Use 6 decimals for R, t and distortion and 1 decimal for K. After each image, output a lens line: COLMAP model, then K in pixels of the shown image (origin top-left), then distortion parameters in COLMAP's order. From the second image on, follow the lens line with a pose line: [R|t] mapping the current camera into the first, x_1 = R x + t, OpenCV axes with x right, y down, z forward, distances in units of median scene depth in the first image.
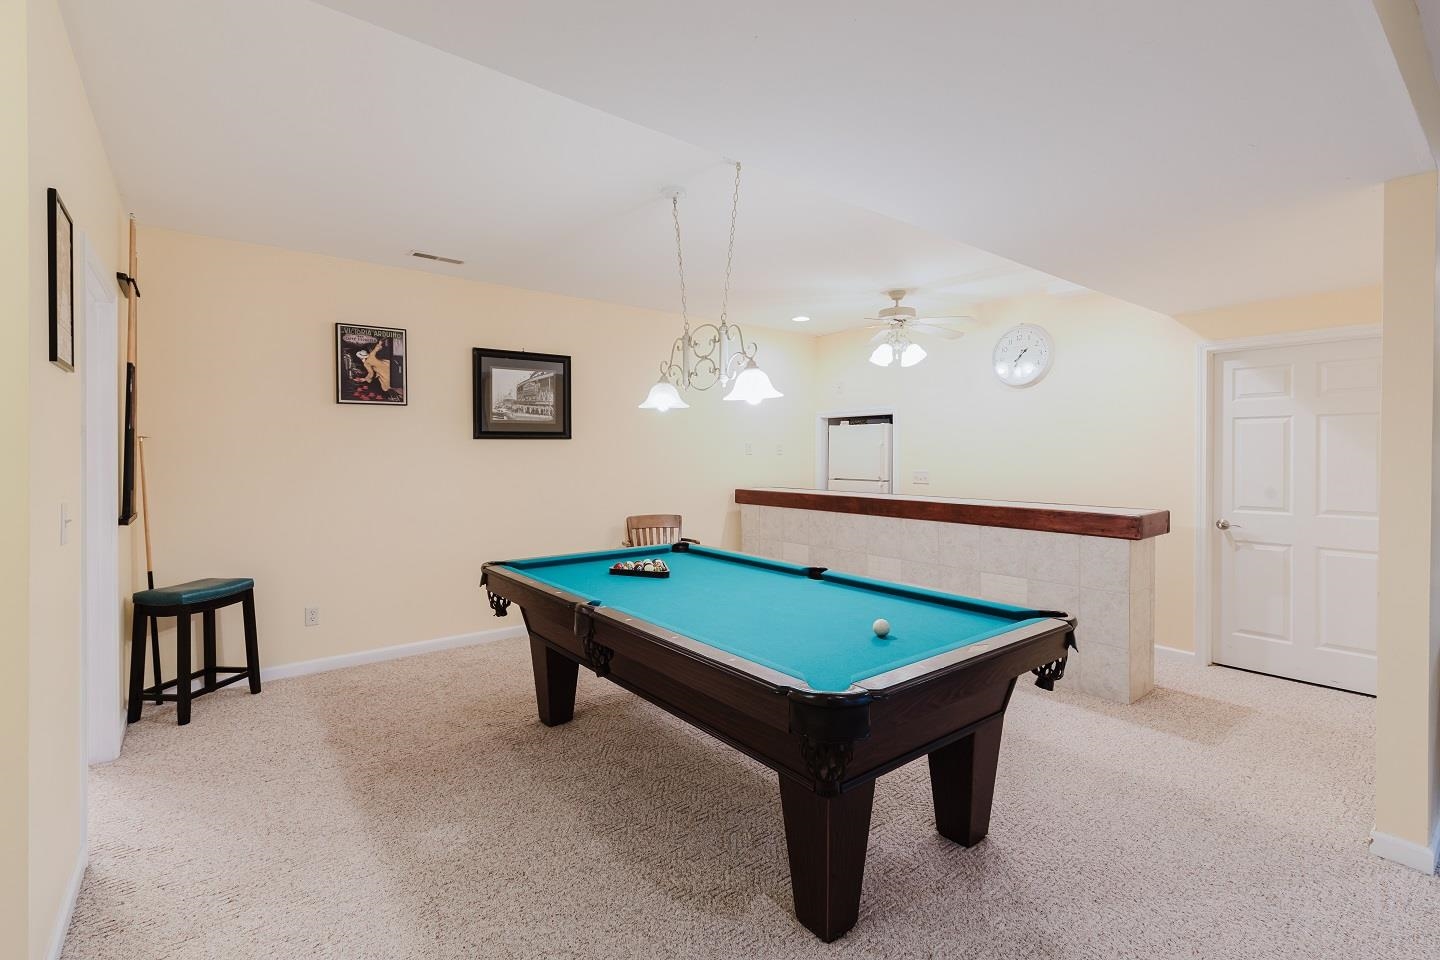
lens RADIAL K [[656.8, 0, 737.6], [0, 656.8, 461.3], [0, 0, 1]] dist [0.001536, 0.000250]
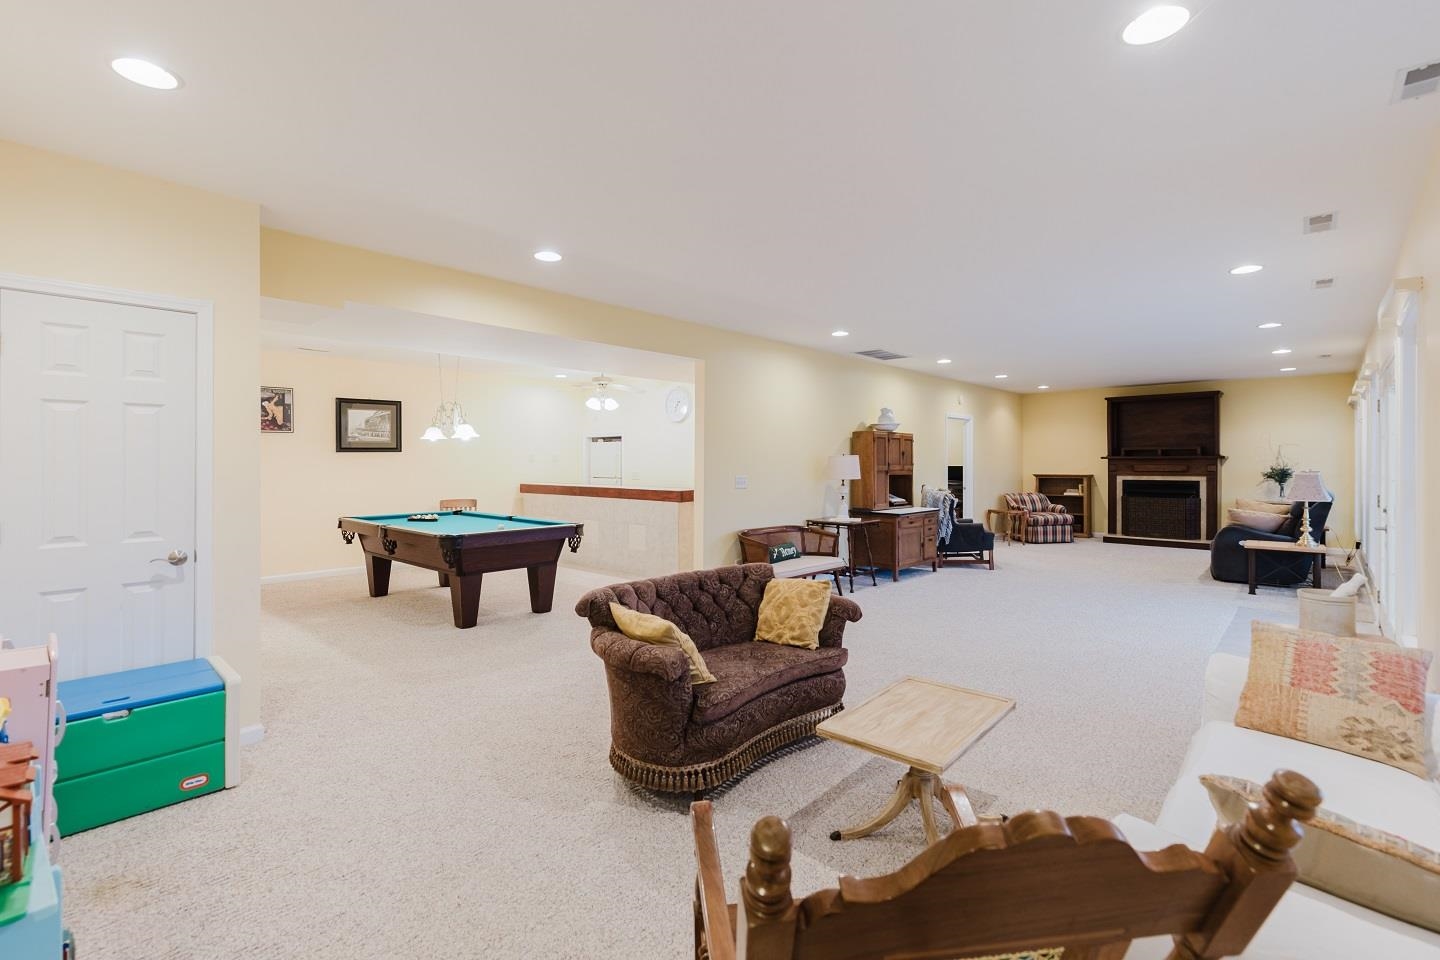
lens RADIAL K [[645.0, 0, 727.5], [0, 645.0, 458.2], [0, 0, 1]] dist [0.002319, 0.000113]
pose [[0.988072, -0.000652, 0.153992, 0.322562], [0.003013, 0.999881, -0.015099, 0.008633], [-0.153964, 0.015383, 0.987957, -0.759696]]
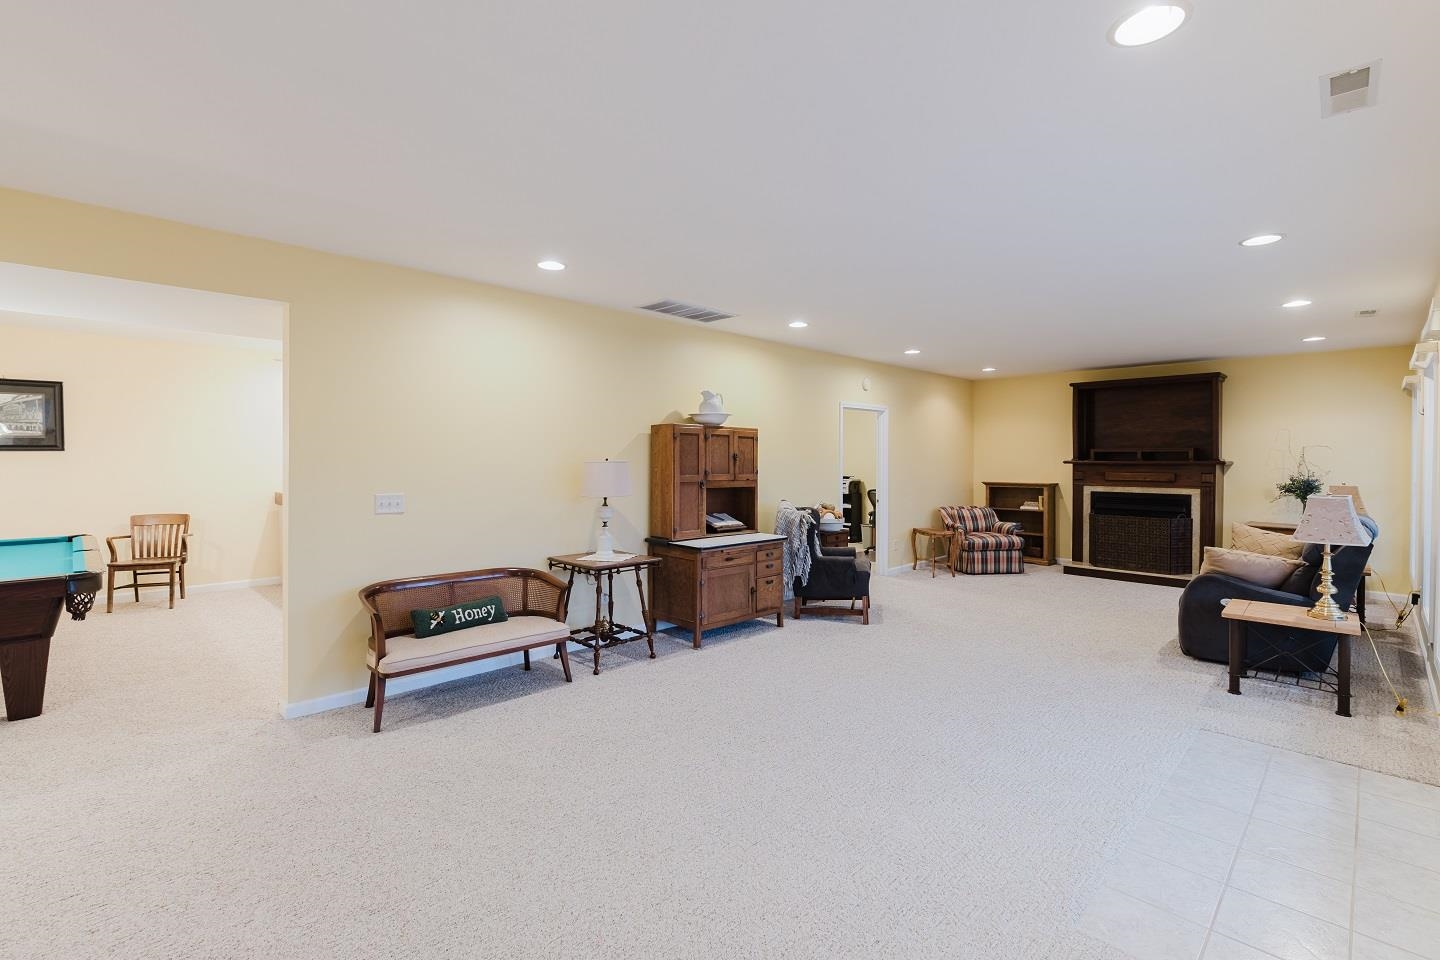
lens RADIAL K [[648.6, 0, 720.0], [0, 648.6, 459.7], [0, 0, 1]] dist [0.002046, -0.000009]
pose [[0.993931, 0.004186, 0.109923, 0.876897], [-0.003322, 0.999962, -0.008042, -0.013042], [-0.109952, 0.007628, 0.993908, -0.338169]]
